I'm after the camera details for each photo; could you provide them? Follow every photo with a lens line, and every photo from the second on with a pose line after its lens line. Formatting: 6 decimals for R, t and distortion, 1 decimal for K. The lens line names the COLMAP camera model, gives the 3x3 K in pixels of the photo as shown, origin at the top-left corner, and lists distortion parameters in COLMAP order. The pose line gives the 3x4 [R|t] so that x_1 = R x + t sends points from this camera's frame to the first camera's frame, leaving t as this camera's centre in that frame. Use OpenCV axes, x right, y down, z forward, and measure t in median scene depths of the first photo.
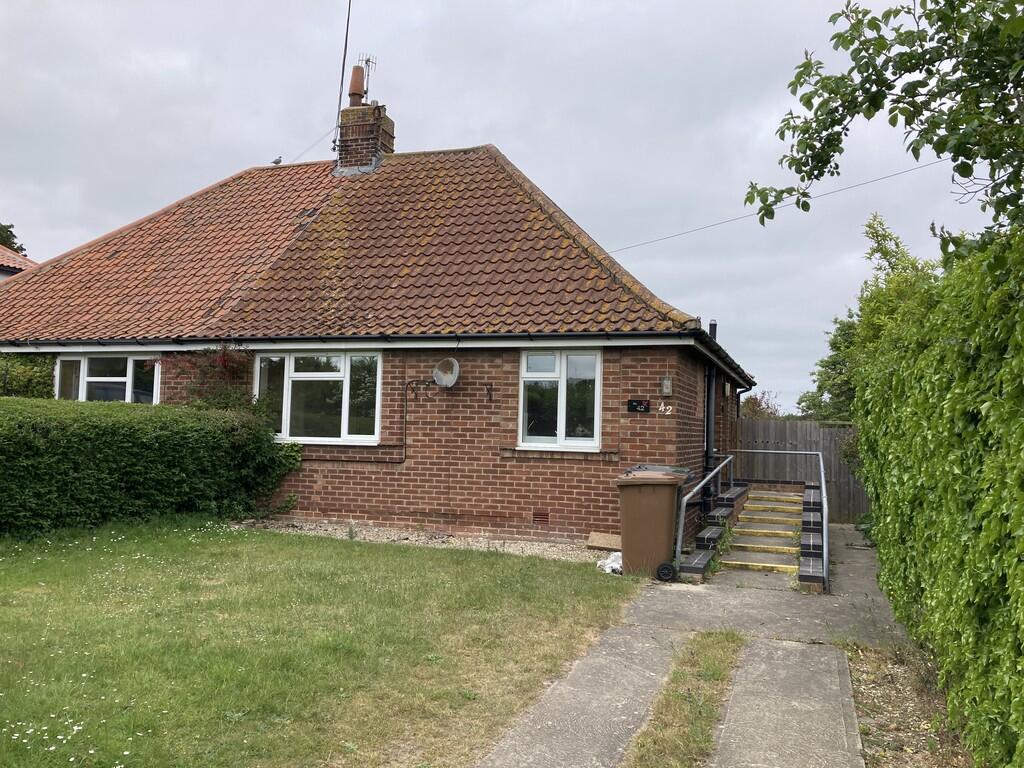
lens RADIAL K [[829.5, 0, 517.1], [0, 829.5, 393.0], [0, 0, 1]] dist [0.039666, -0.047054]
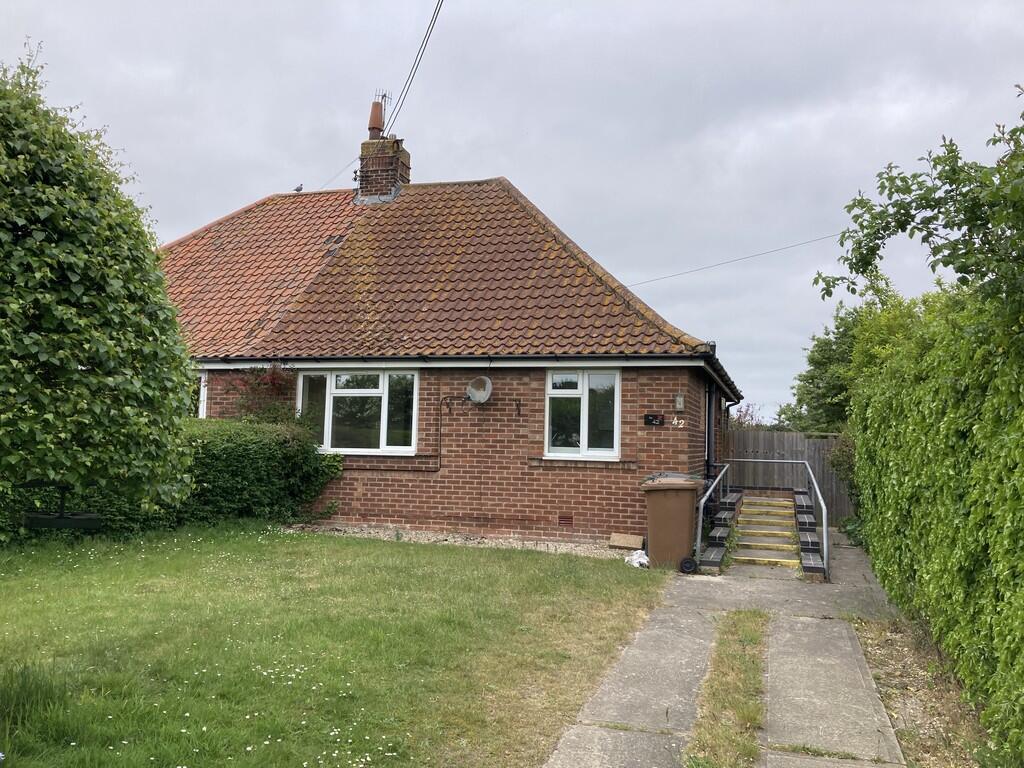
lens RADIAL K [[829.5, 0, 520.8], [0, 829.5, 387.1], [0, 0, 1]] dist [0.039666, -0.047054]
pose [[0.999228, 0.000466, 0.039276, -0.073059], [0.000296, 0.999812, -0.019404, -0.006695], [-0.039278, 0.019400, 0.999040, -0.108787]]
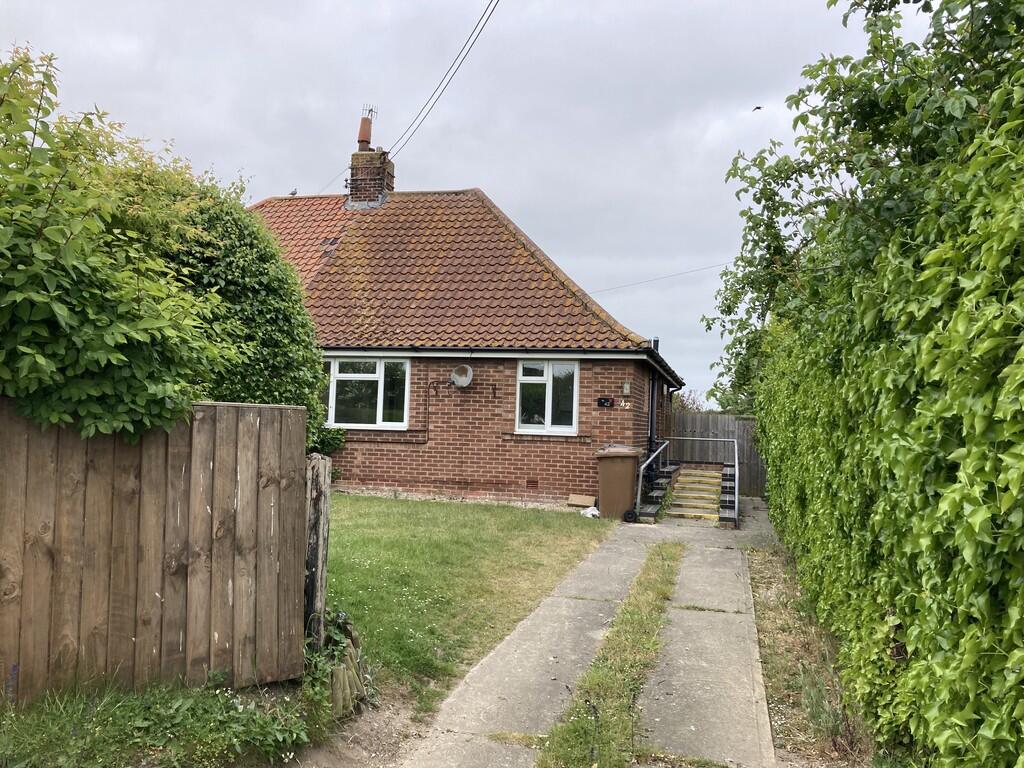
lens RADIAL K [[829.5, 0, 505.6], [0, 829.5, 388.1], [0, 0, 1]] dist [0.039666, -0.047054]
pose [[0.997099, 0.011299, 0.075266, -0.114628], [-0.011490, 0.999932, 0.002112, -0.008366], [-0.075237, -0.002970, 0.997161, -0.333231]]
